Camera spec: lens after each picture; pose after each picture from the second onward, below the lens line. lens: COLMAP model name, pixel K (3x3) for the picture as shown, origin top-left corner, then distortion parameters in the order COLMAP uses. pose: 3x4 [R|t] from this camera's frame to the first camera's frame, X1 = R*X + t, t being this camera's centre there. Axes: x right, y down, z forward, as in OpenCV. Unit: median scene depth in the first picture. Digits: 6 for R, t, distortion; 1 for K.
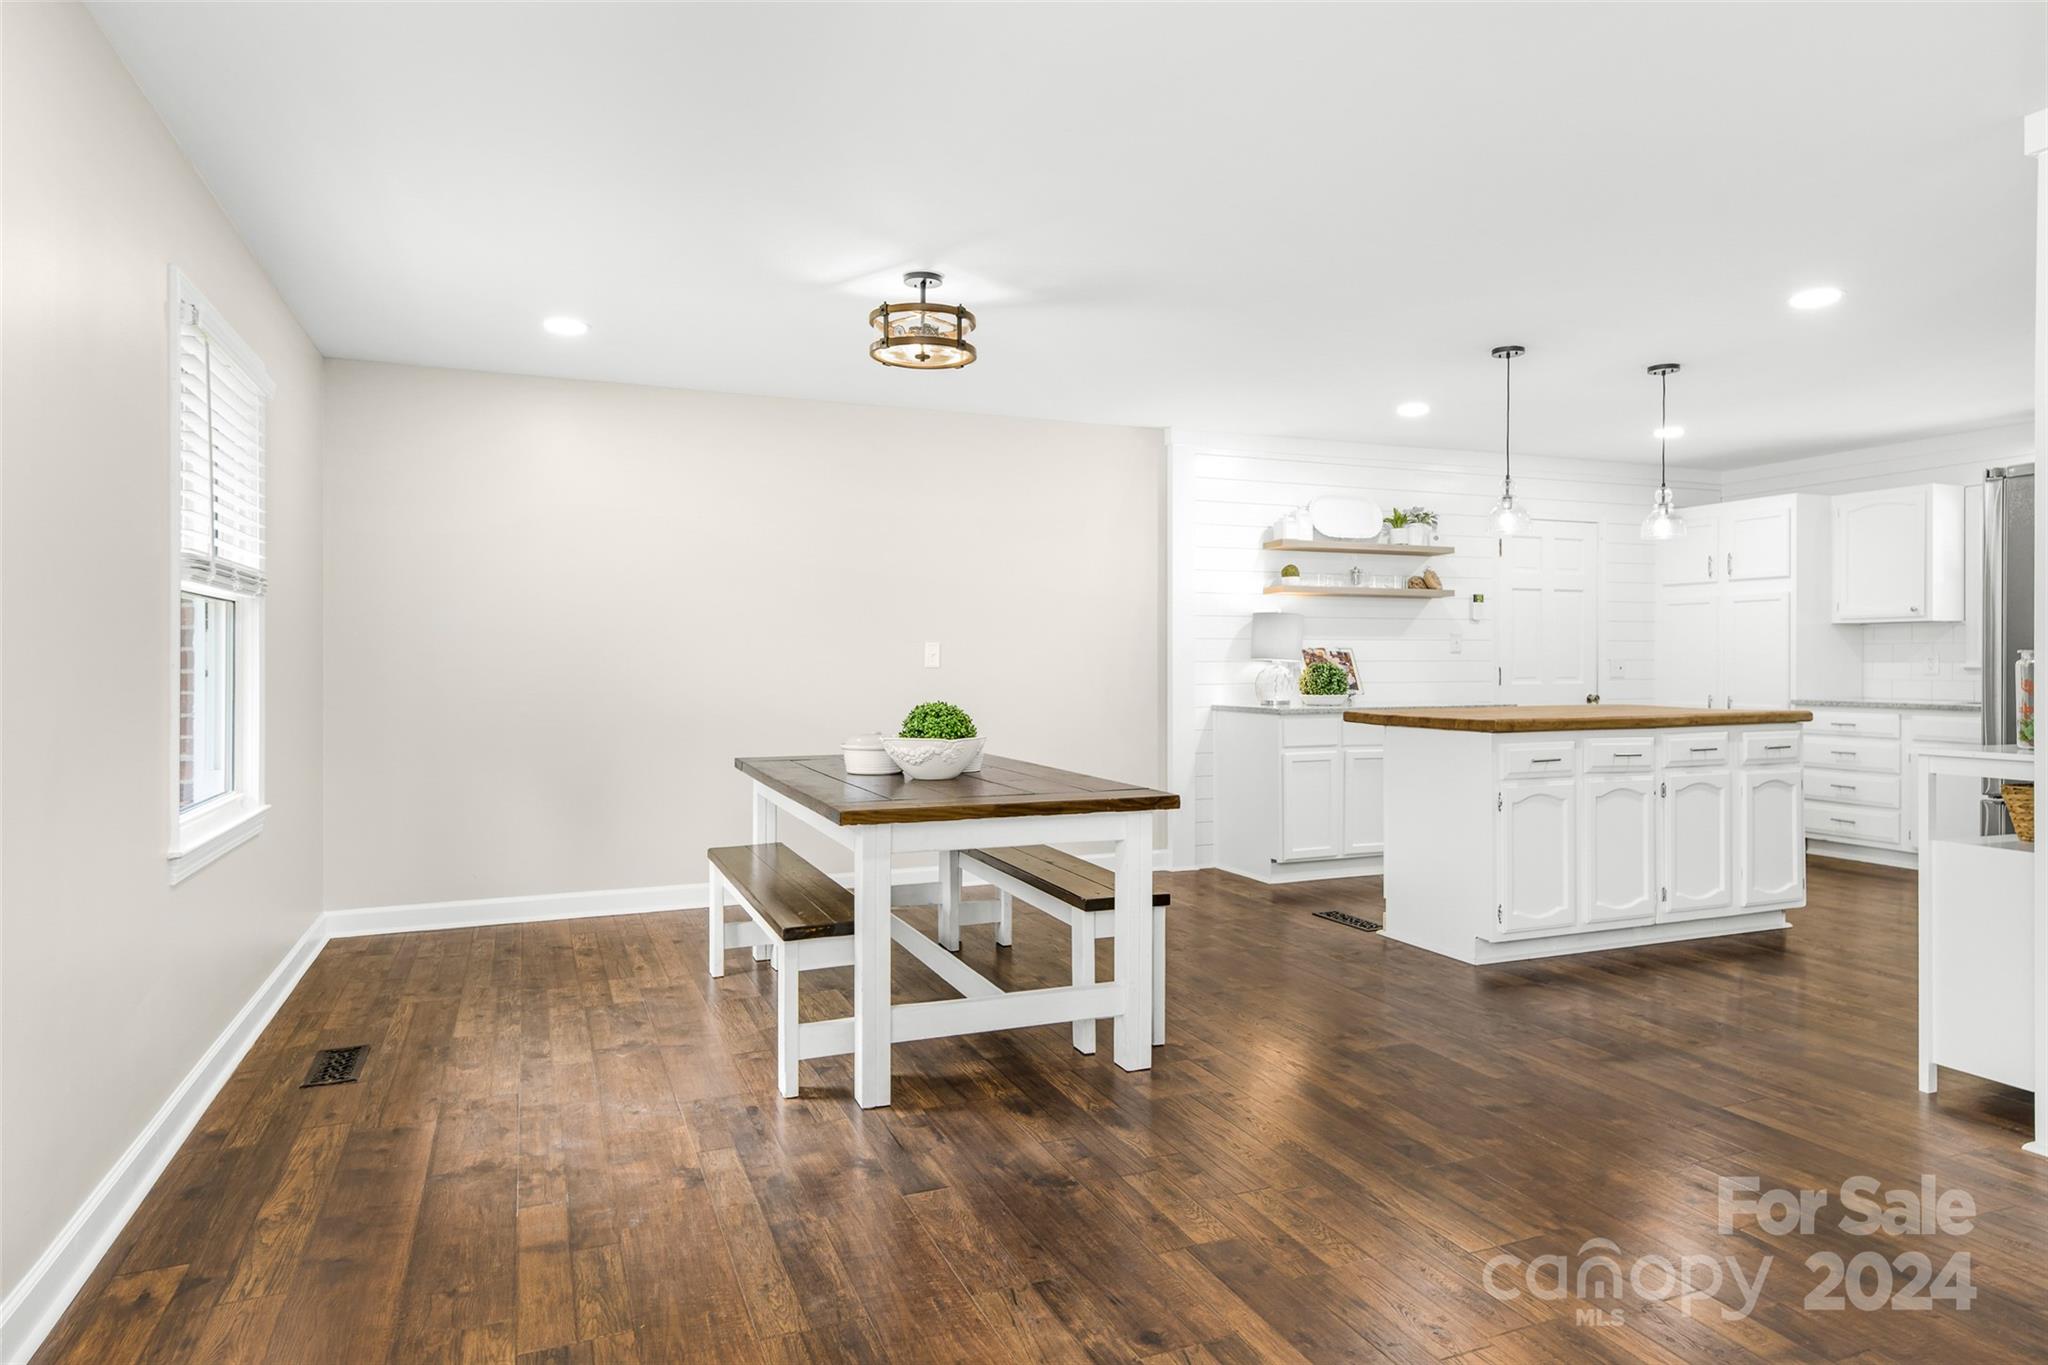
lens RADIAL K [[1235.8, 0, 1024.9], [0, 1235.8, 665.6], [0, 0, 1]] dist [0.026124, 0.001027]
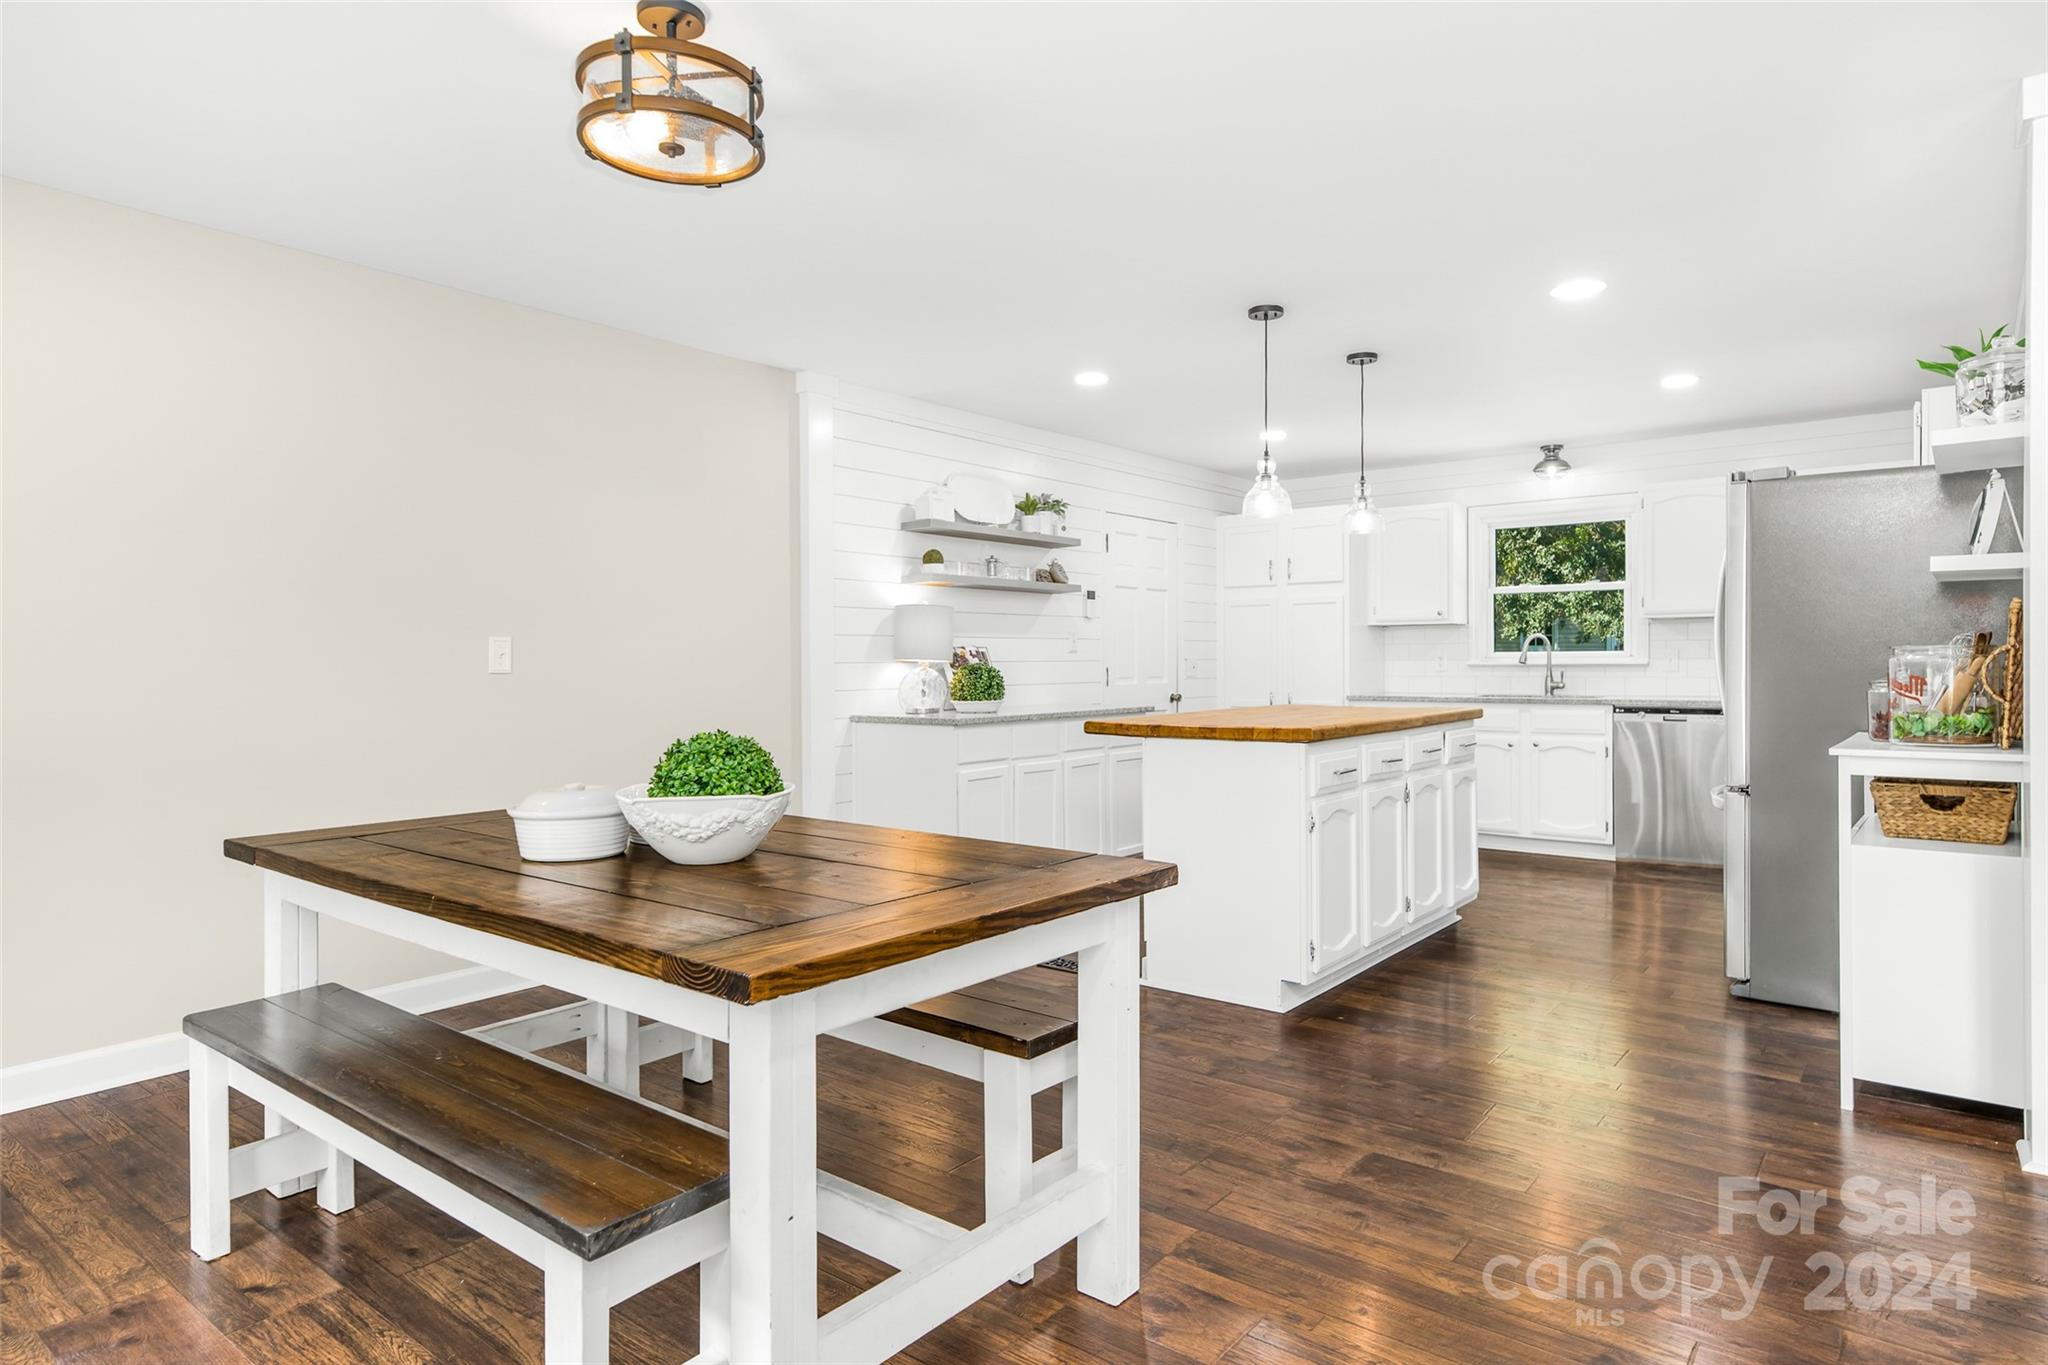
lens RADIAL K [[1175.3, 0, 1023.0], [0, 1175.3, 672.7], [0, 0, 1]] dist [0.021209, -0.000792]
pose [[0.869288, -0.008979, 0.494225, -0.171519], [0.006746, 0.999957, 0.006302, -0.001144], [-0.494261, -0.002145, 0.869311, 0.333051]]
